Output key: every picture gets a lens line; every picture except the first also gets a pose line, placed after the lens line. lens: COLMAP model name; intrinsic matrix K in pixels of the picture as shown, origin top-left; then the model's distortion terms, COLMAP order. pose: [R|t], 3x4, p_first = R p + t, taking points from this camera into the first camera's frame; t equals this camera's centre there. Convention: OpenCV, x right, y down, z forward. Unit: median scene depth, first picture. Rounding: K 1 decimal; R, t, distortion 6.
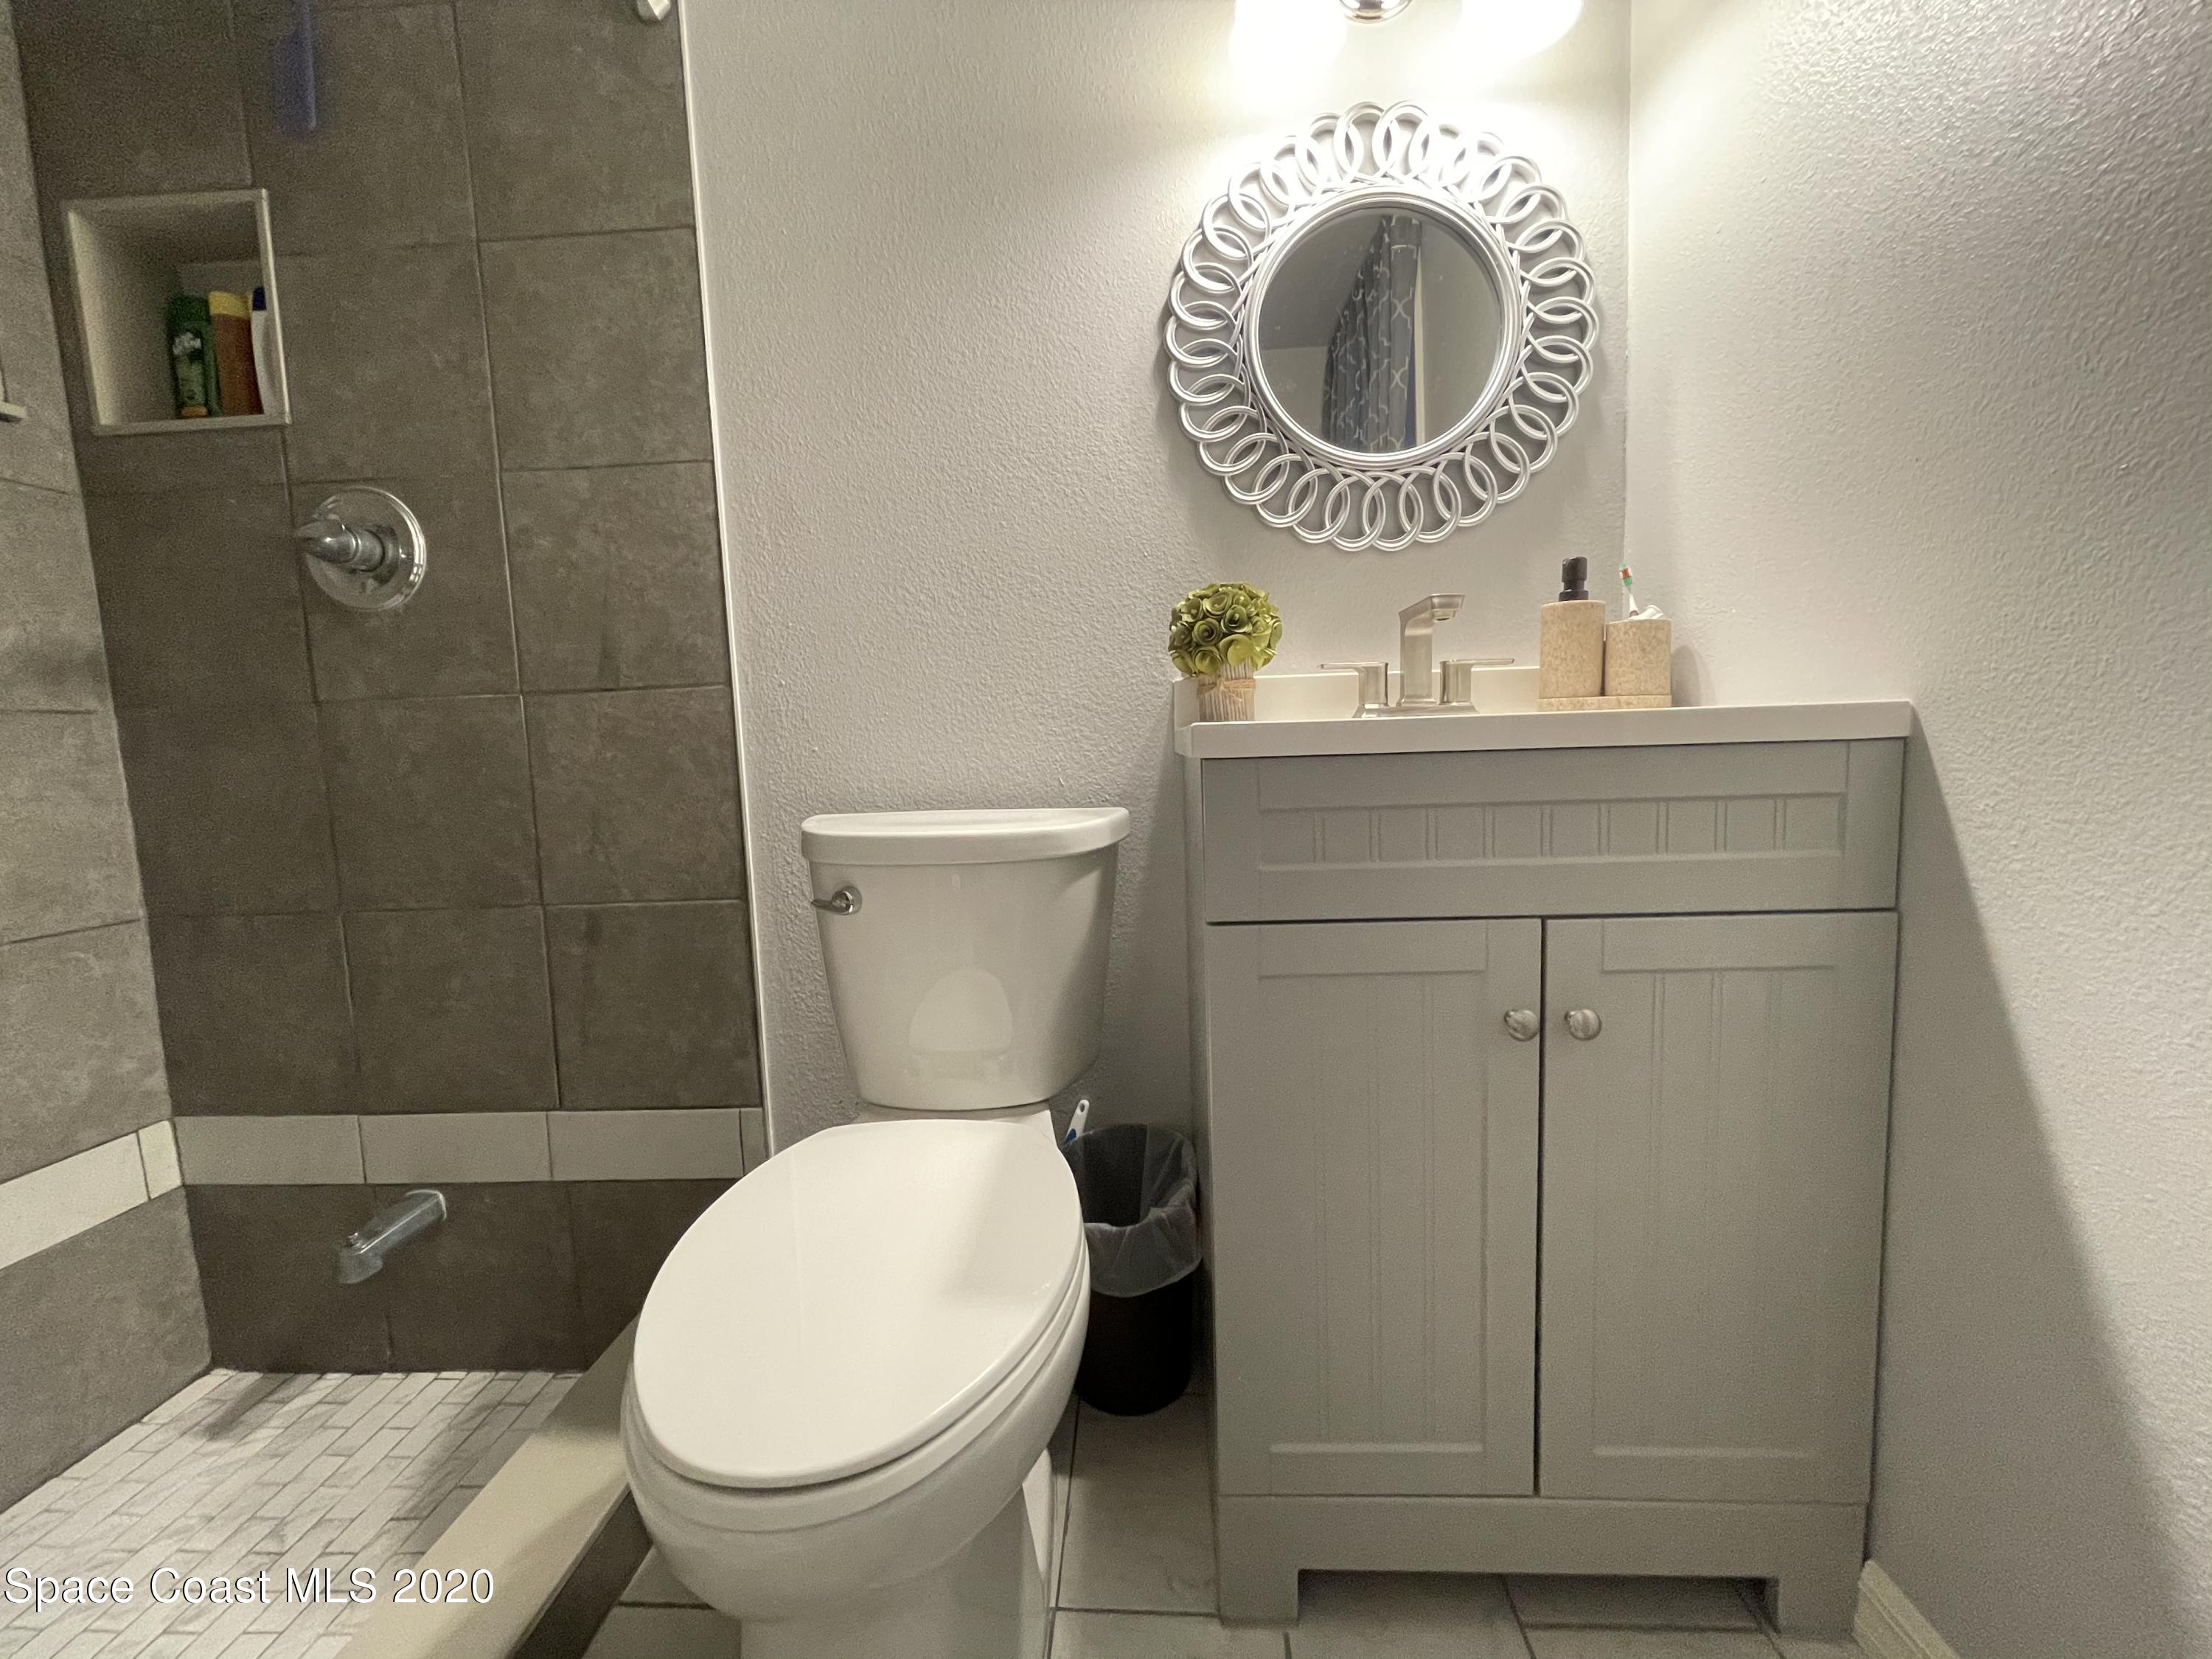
lens RADIAL K [[890.4, 0, 1106.0], [0, 890.4, 829.5], [0, 0, 1]] dist [-0.002488, 0.000379]
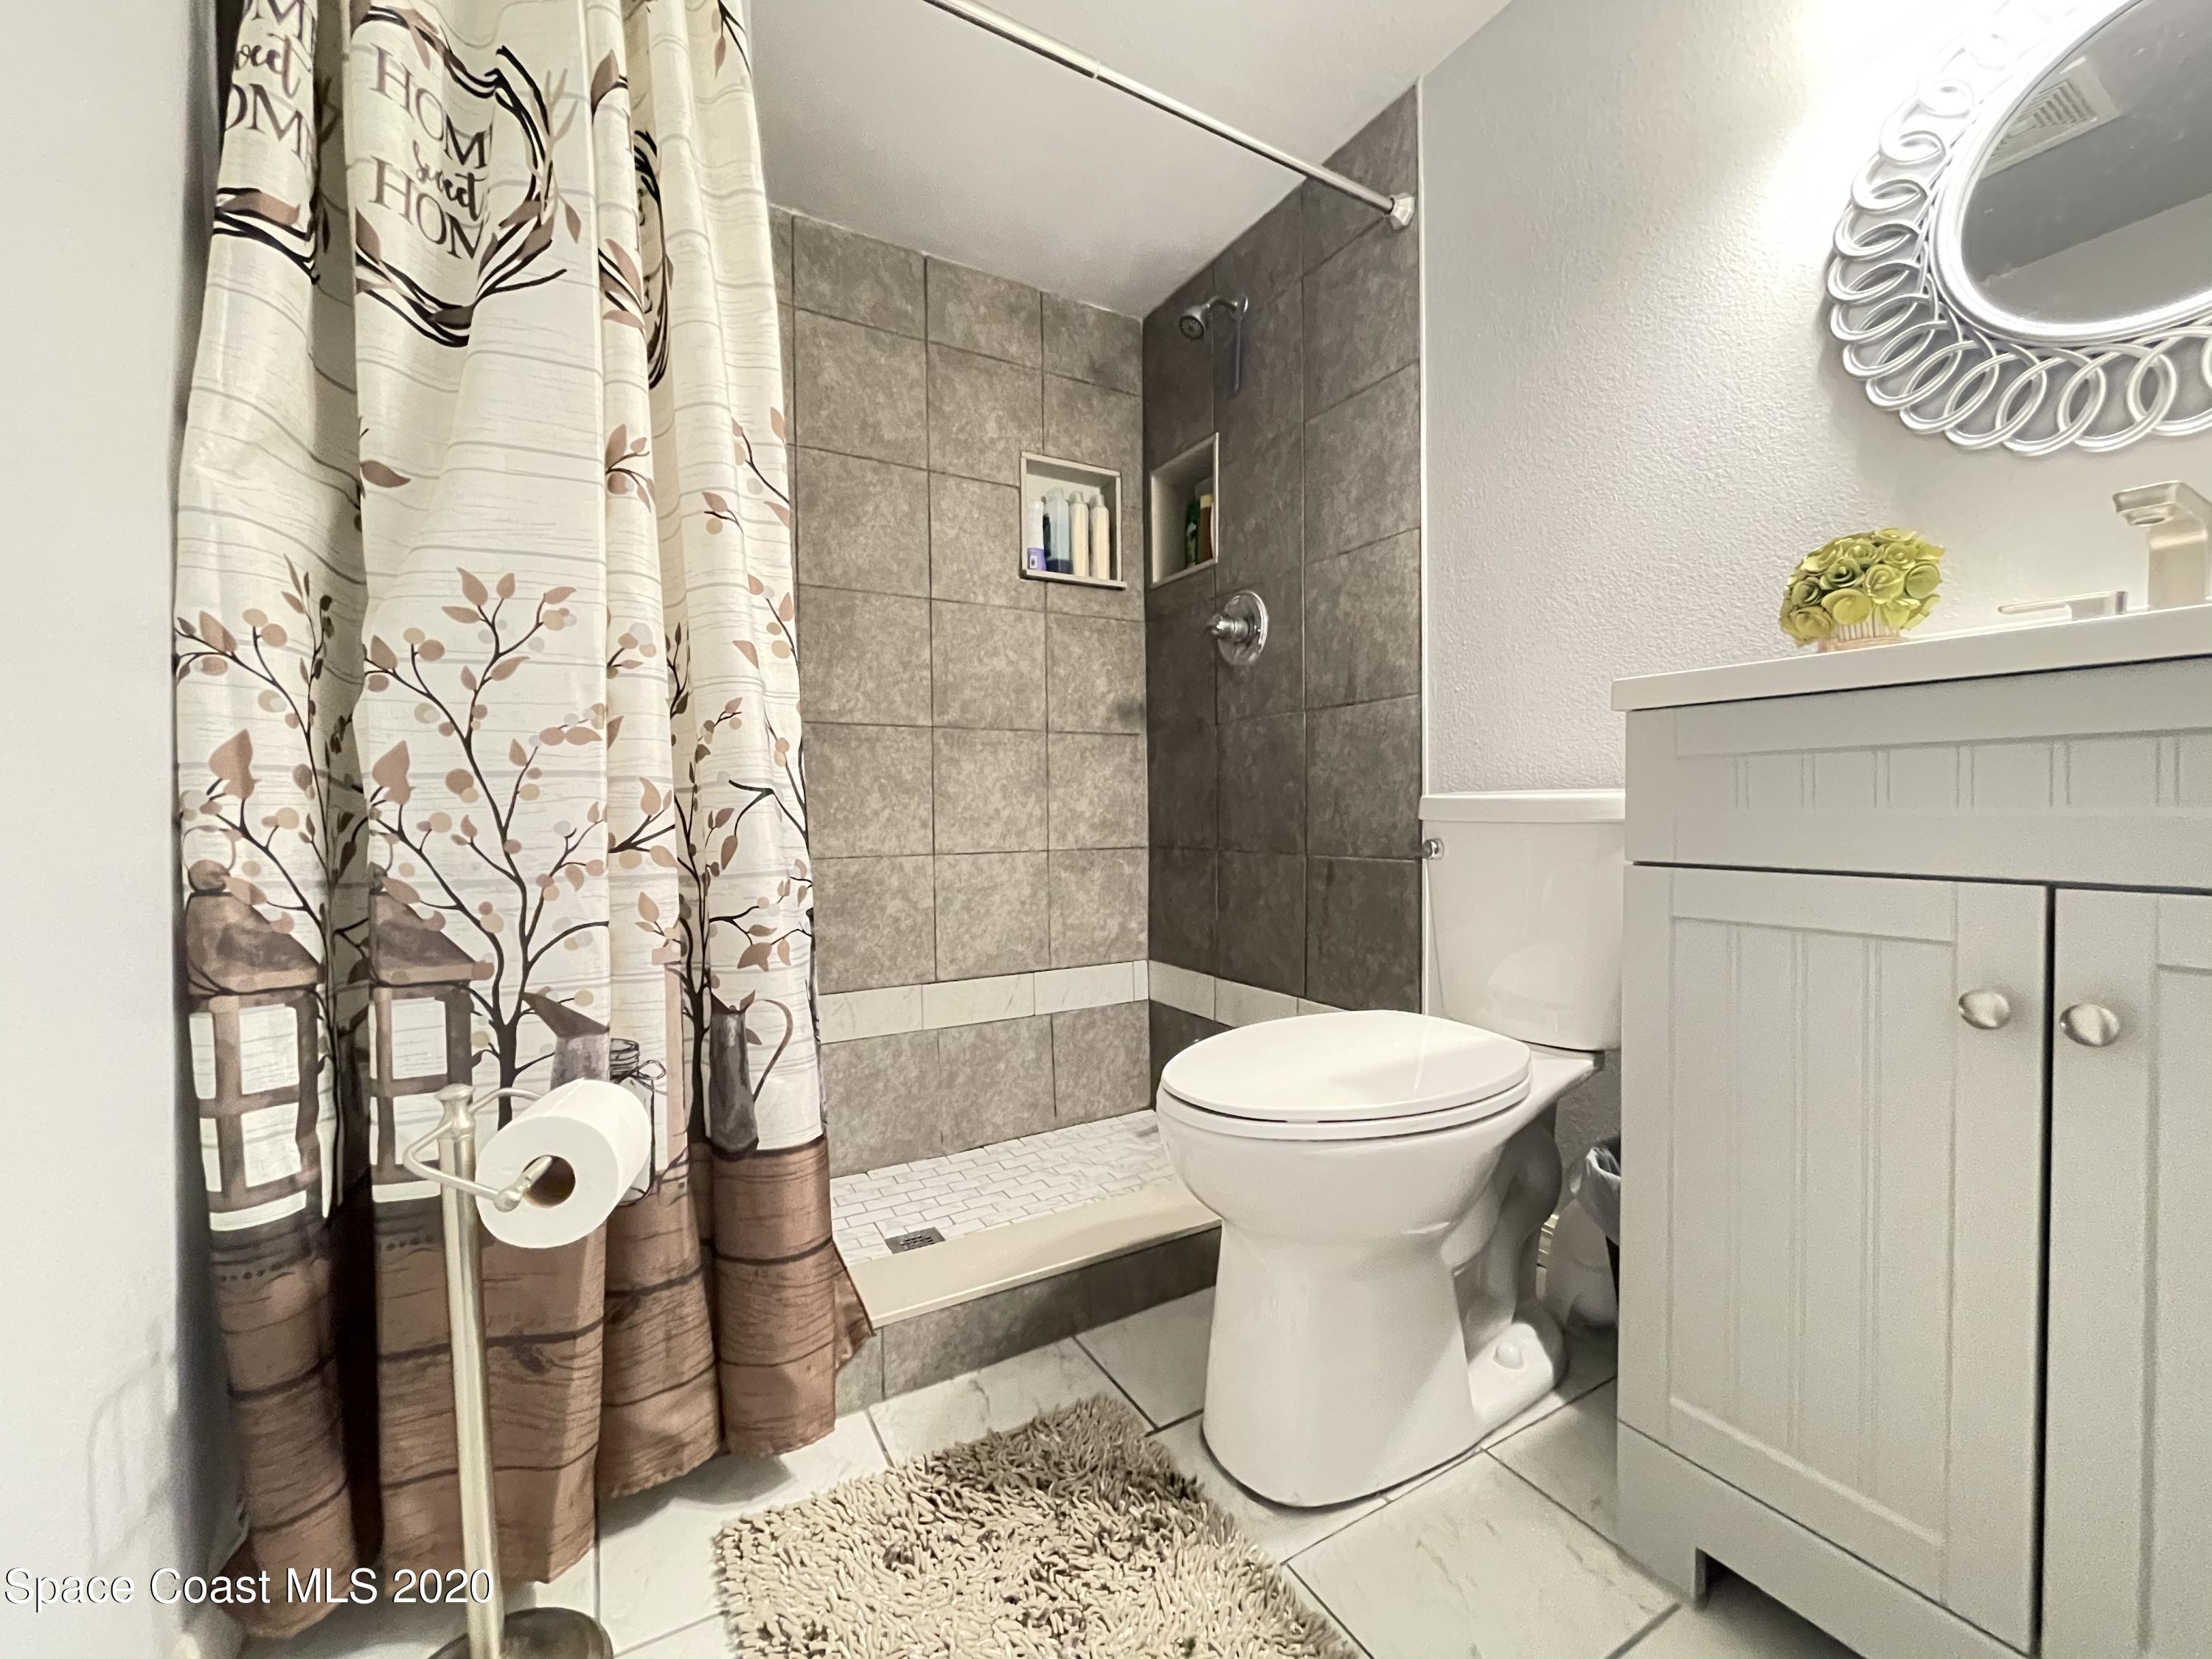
lens RADIAL K [[890.4, 0, 1106.0], [0, 890.4, 829.5], [0, 0, 1]] dist [-0.002488, 0.000379]
pose [[0.545752, 0.049912, -0.836459, 0.428603], [-0.092997, 0.995666, -0.001265, 0.079768], [0.832770, 0.078479, 0.548028, -0.083458]]
